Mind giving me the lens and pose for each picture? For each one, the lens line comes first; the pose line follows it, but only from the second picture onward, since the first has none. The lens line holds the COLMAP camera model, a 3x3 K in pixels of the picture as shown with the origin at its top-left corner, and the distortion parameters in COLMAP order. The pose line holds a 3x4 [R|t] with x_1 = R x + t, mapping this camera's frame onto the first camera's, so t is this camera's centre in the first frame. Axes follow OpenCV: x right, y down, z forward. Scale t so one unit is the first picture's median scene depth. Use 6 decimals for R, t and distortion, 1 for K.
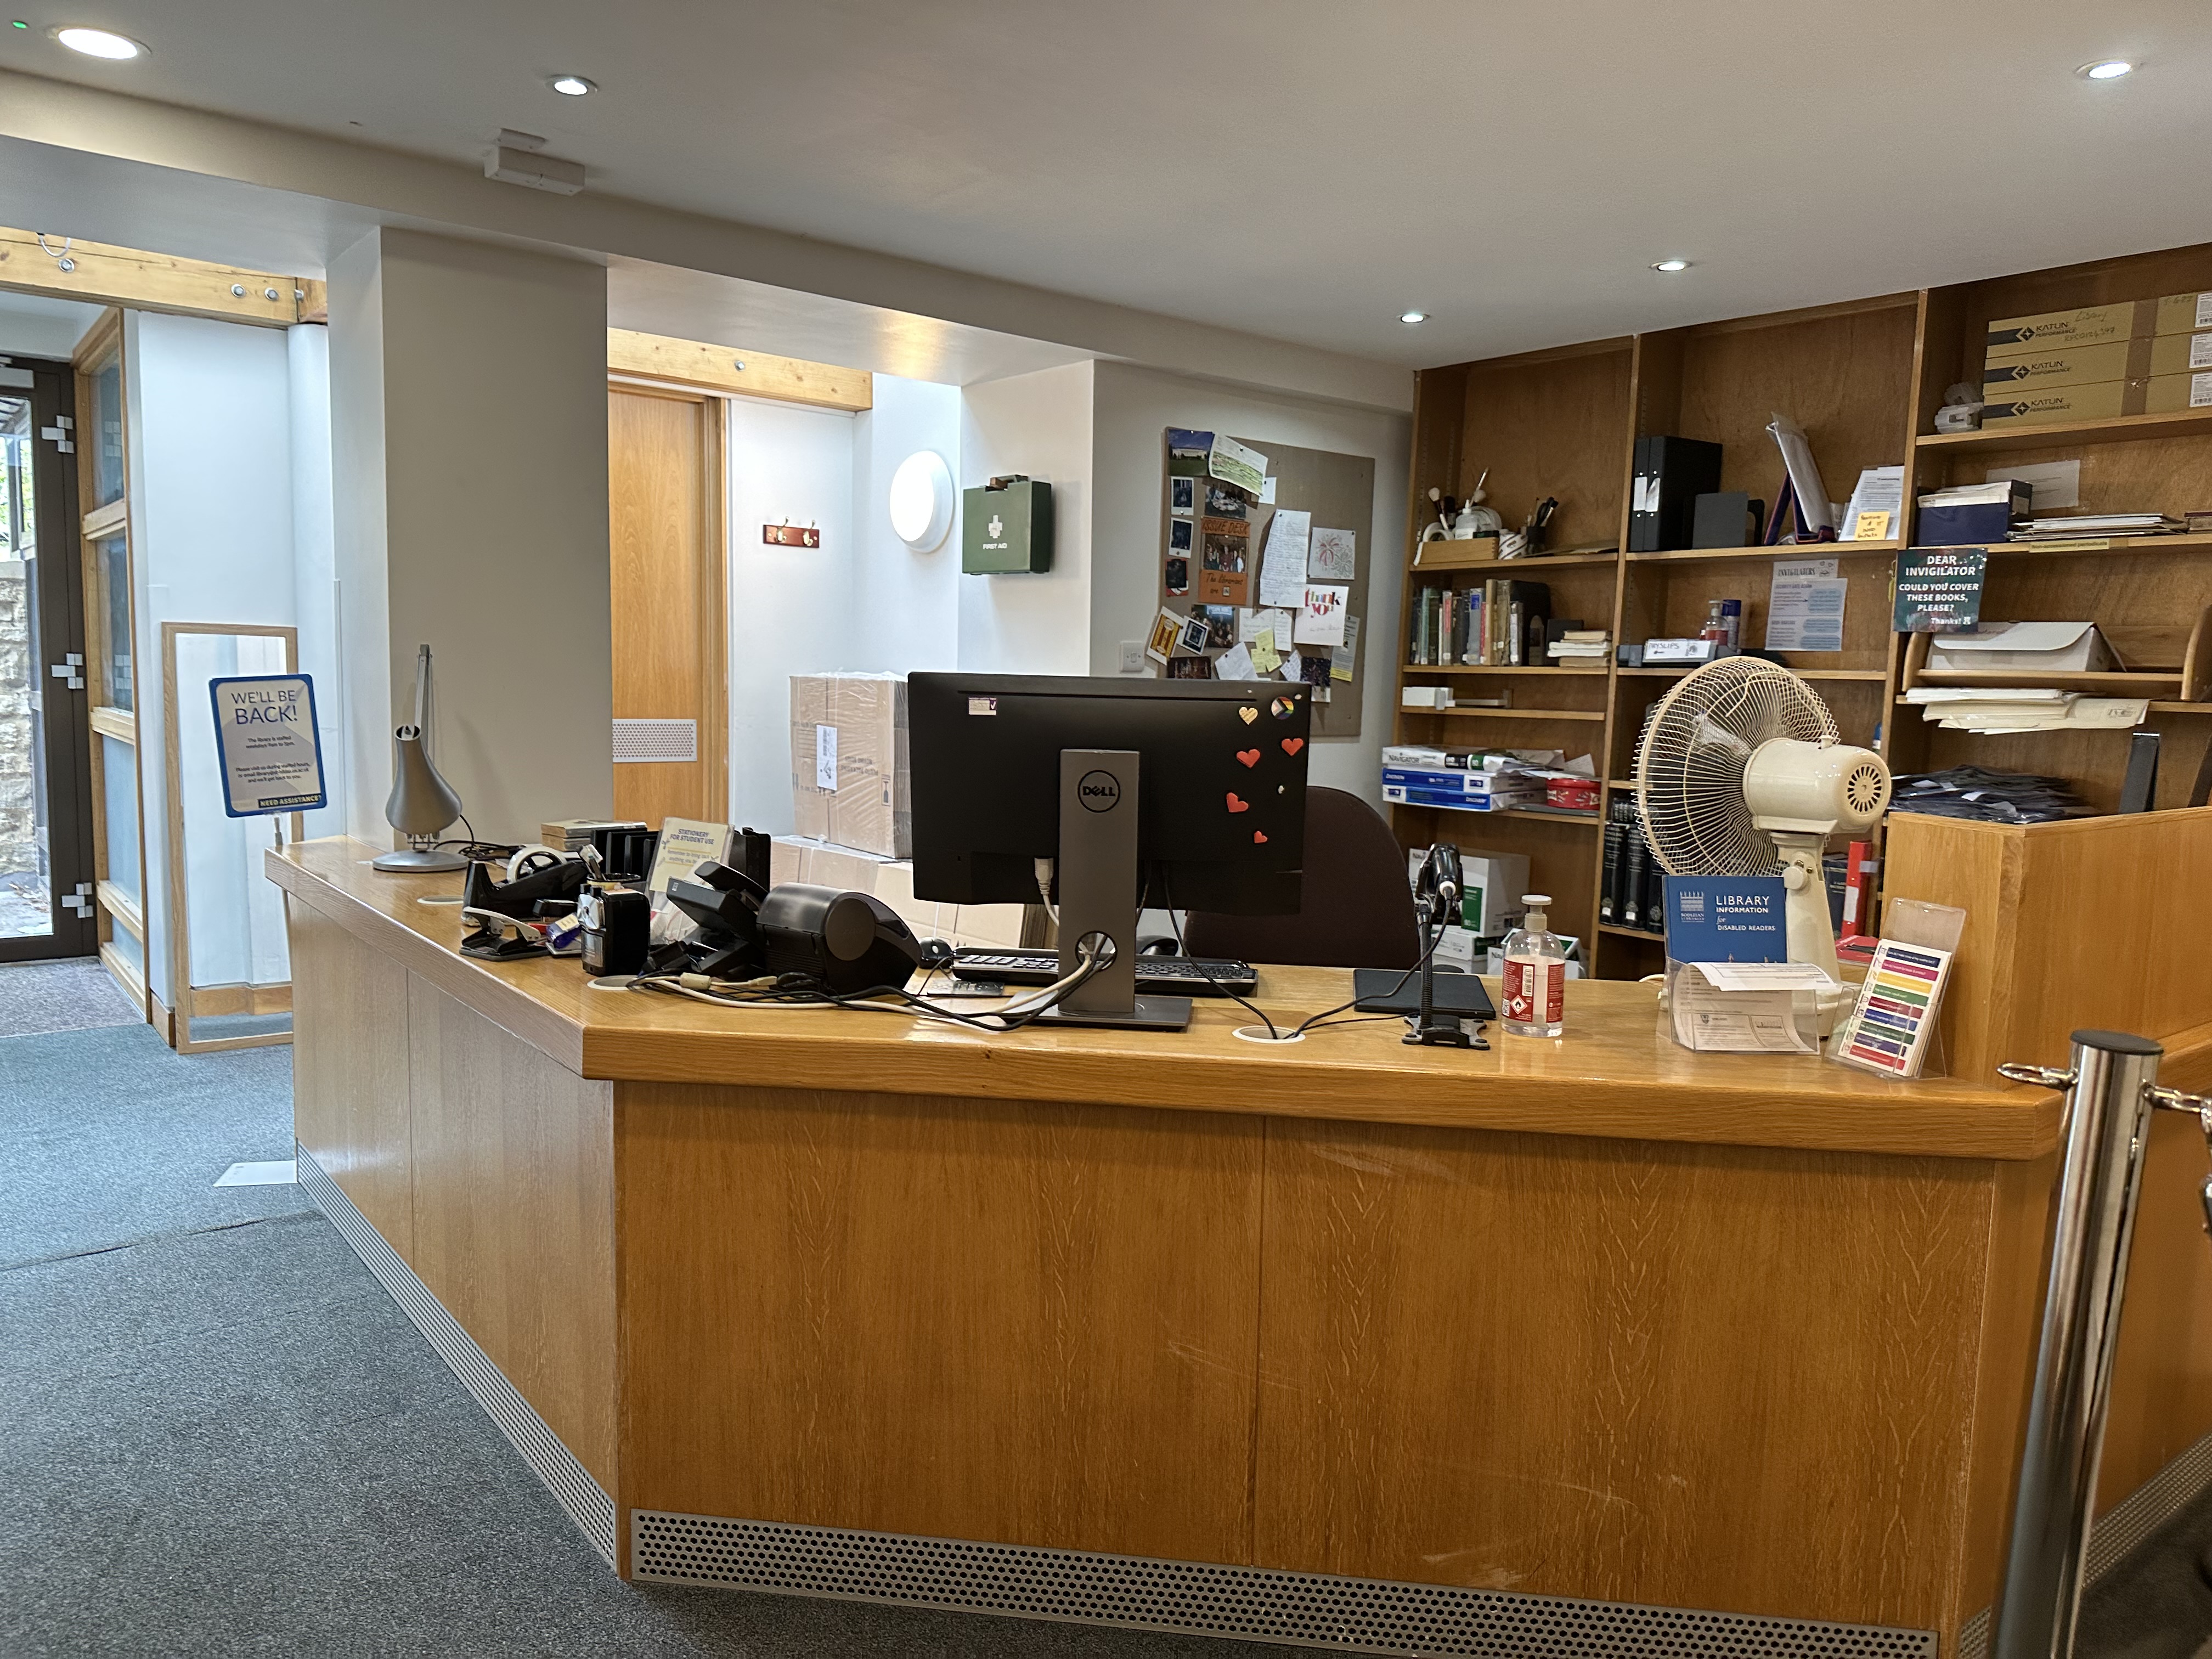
lens RADIAL K [[1561.1, 0, 1106.0], [0, 1561.1, 829.5], [0, 0, 1]] dist [0.086133, -0.110476]
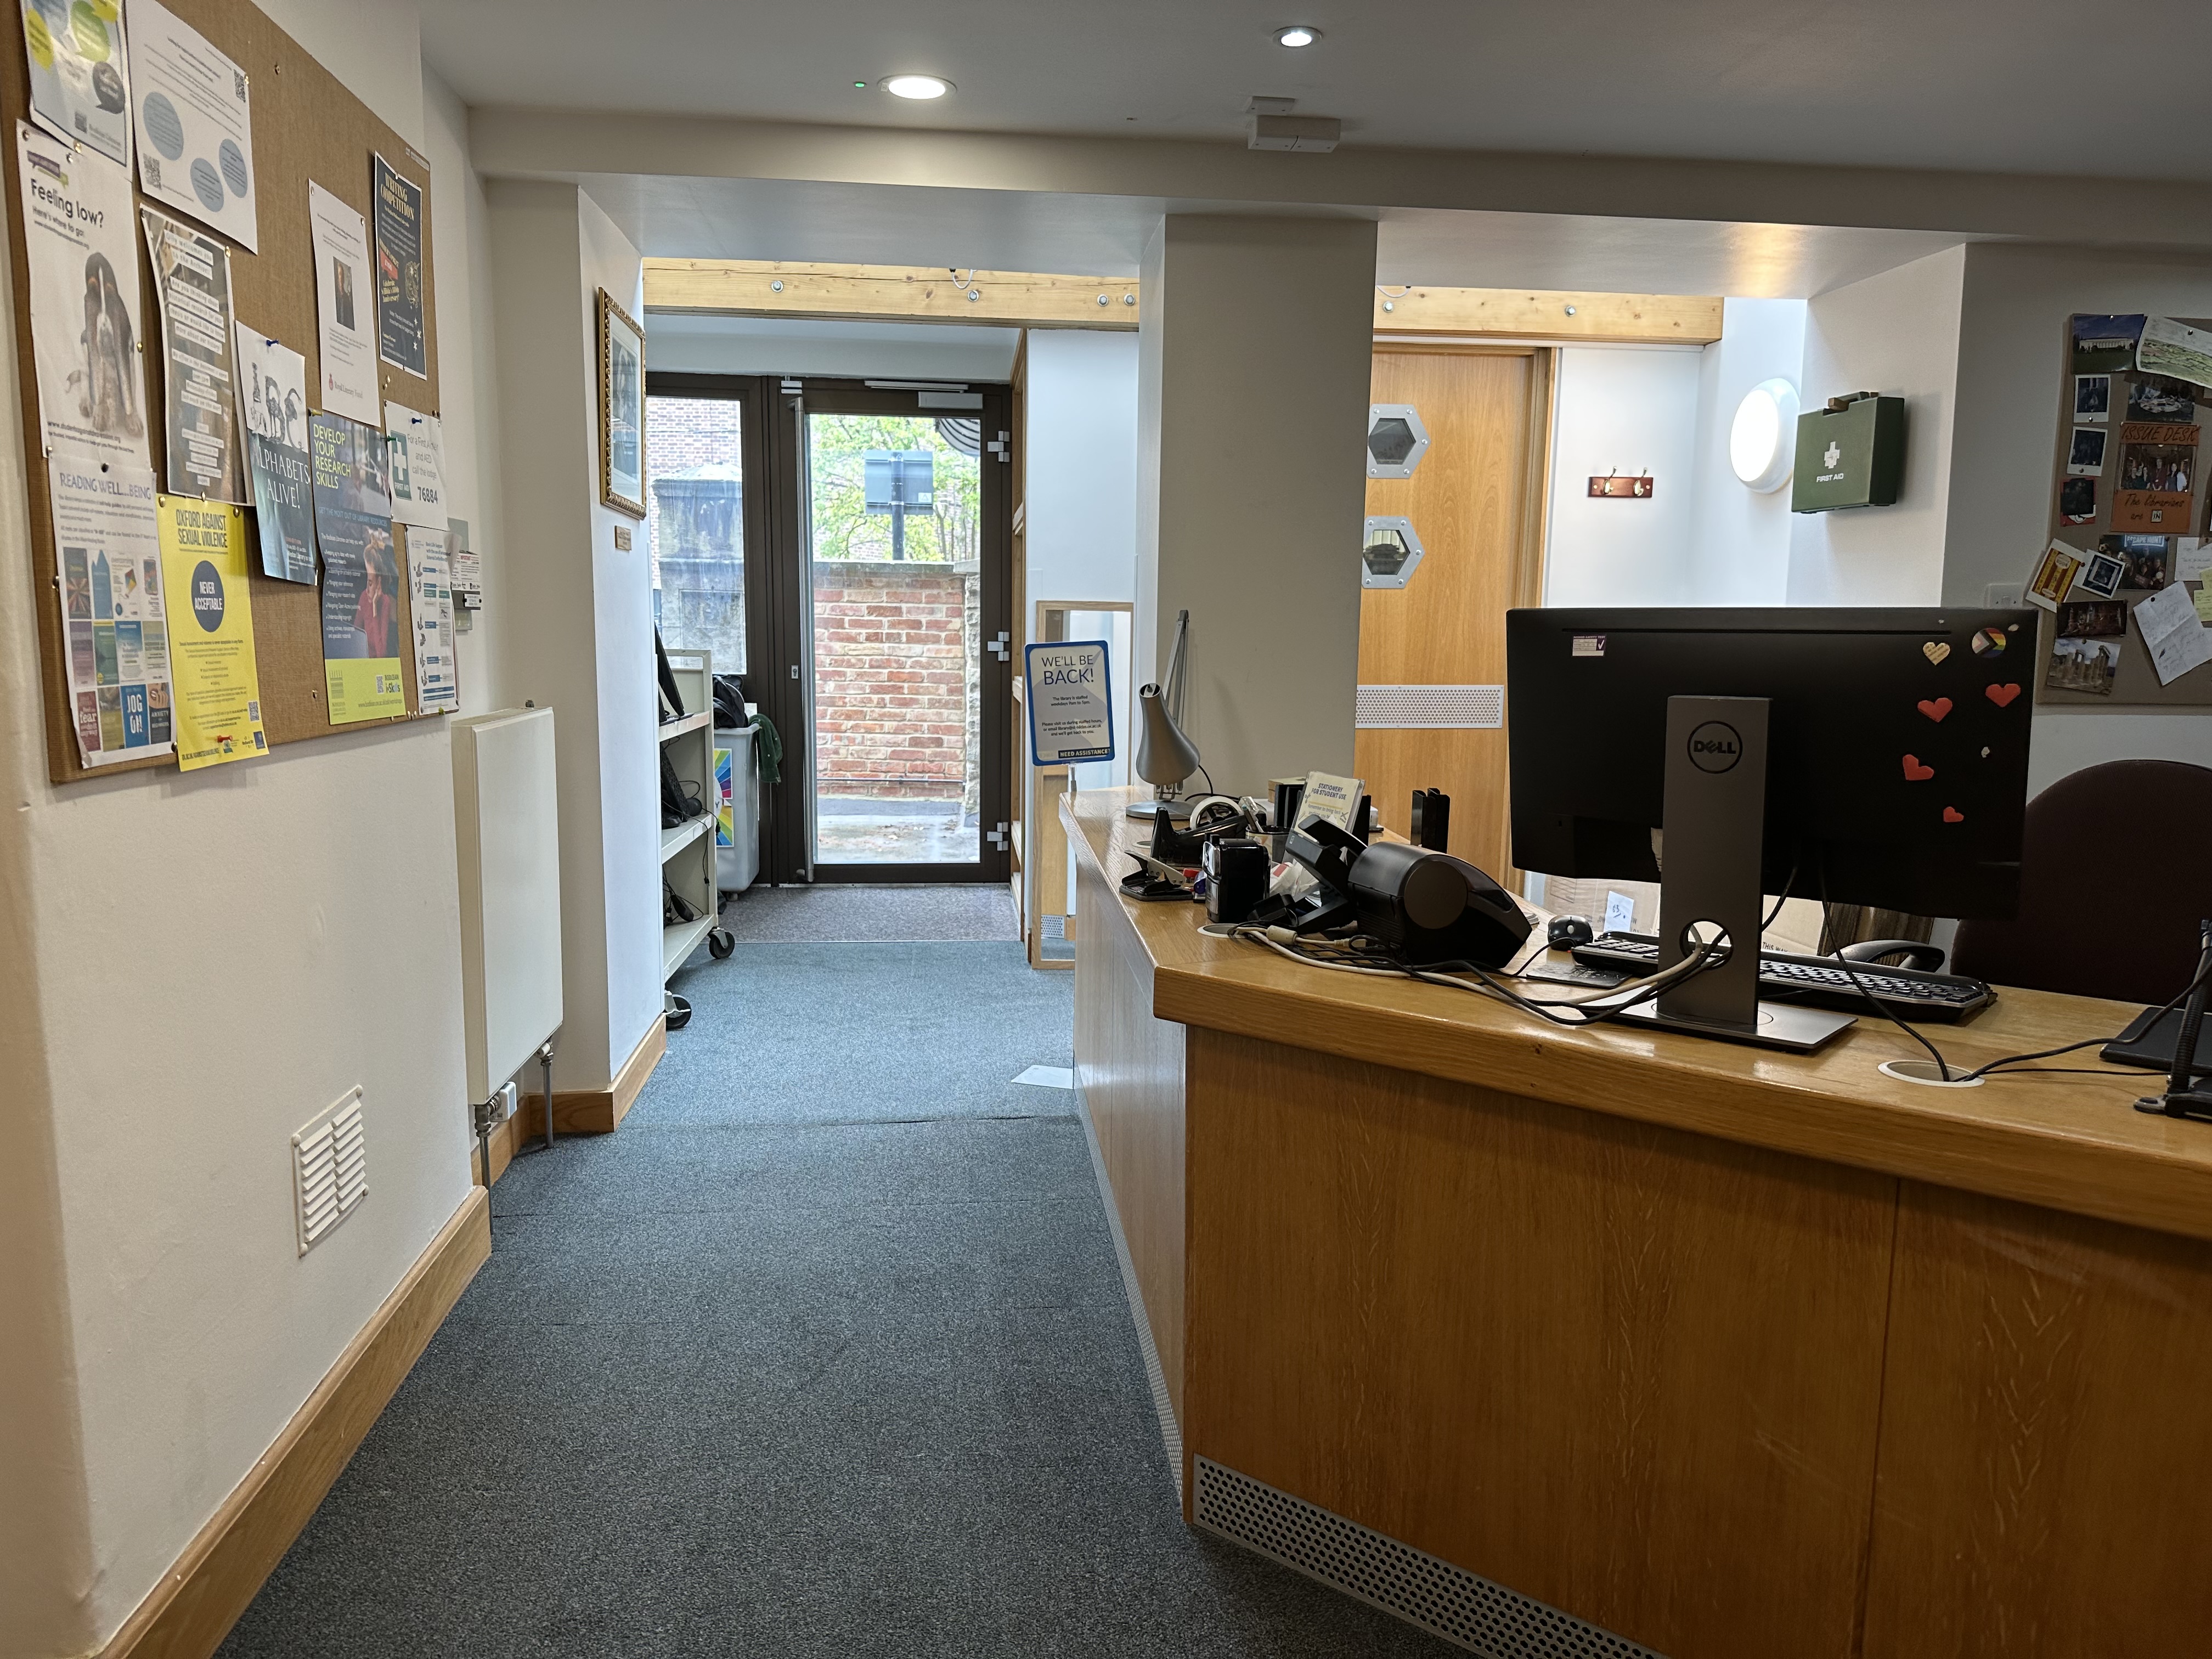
lens RADIAL K [[1551.0, 0, 1103.3], [0, 1551.0, 834.3], [0, 0, 1]] dist [0.122145, -0.156921]
pose [[0.840698, 0.053393, -0.538865, 0.113666], [-0.043369, 0.998569, 0.031282, 0.005662], [0.539765, -0.002928, 0.841811, 0.087383]]
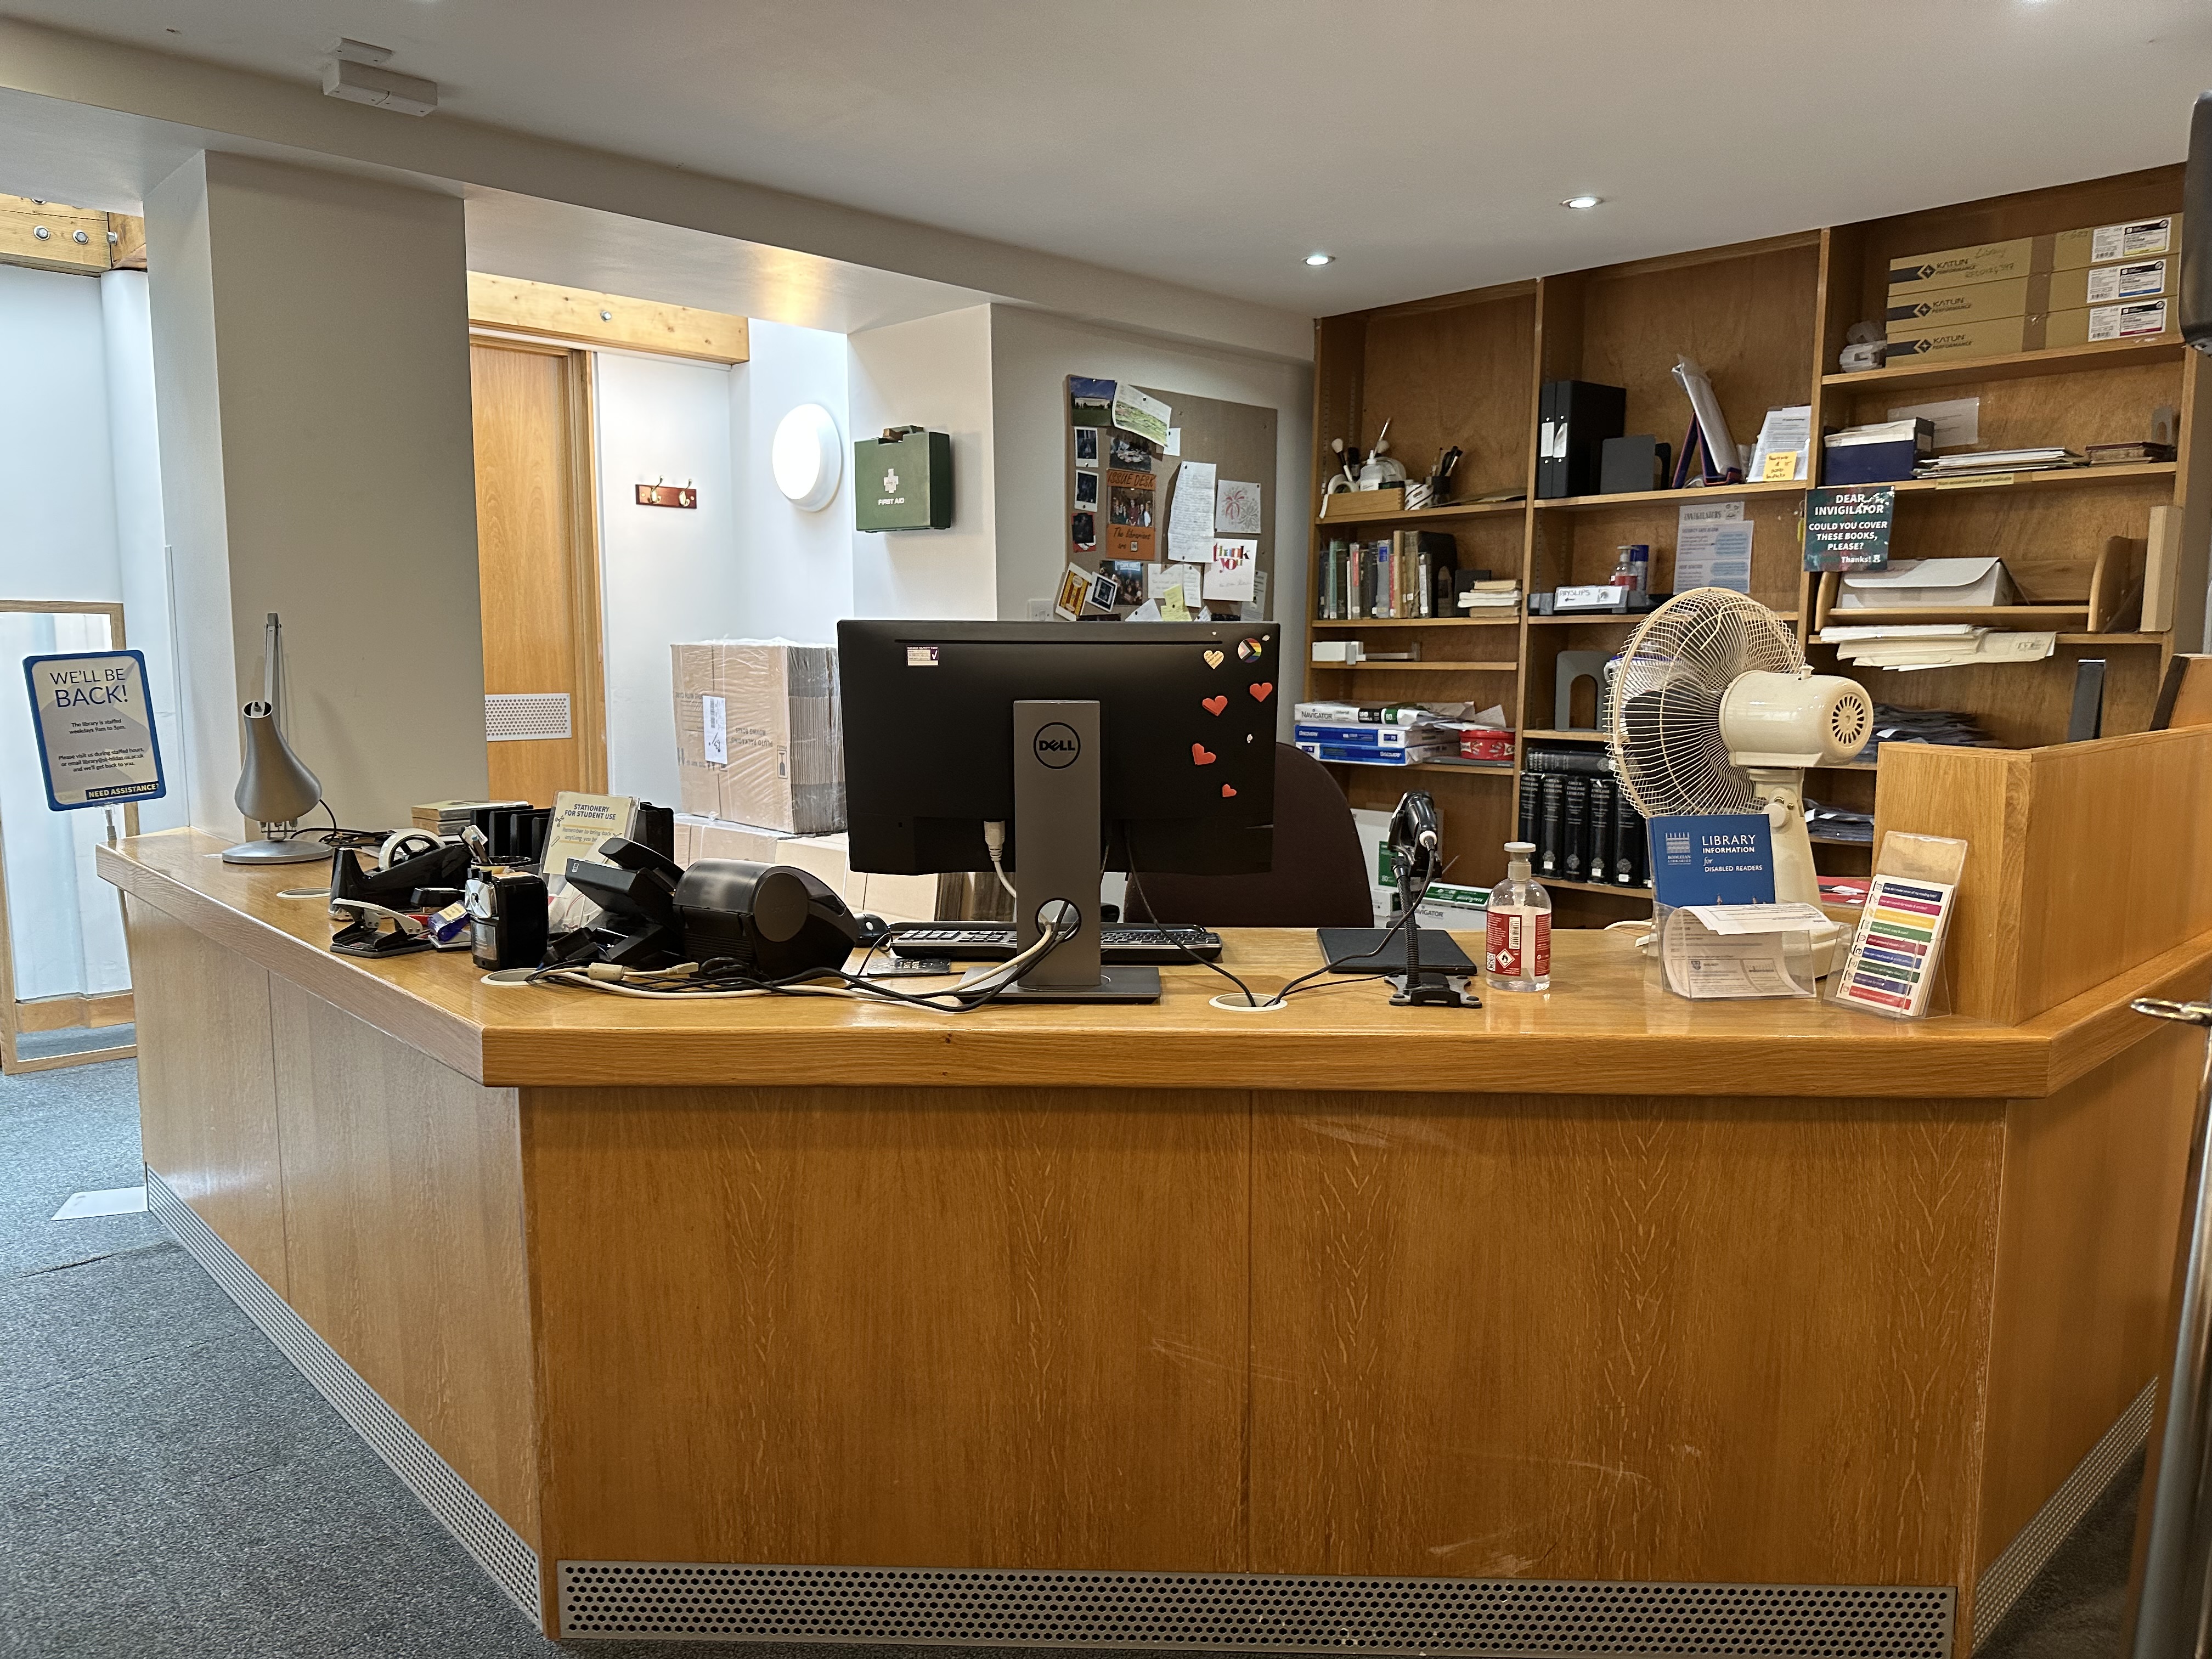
lens RADIAL K [[1565.7, 0, 1131.7], [0, 1565.7, 813.9], [0, 0, 1]] dist [0.064630, -0.066400]
pose [[0.995335, -0.033180, 0.090591, -0.029119], [0.032323, 0.999418, 0.010904, 0.004605], [-0.090900, -0.007925, 0.995829, 0.052699]]
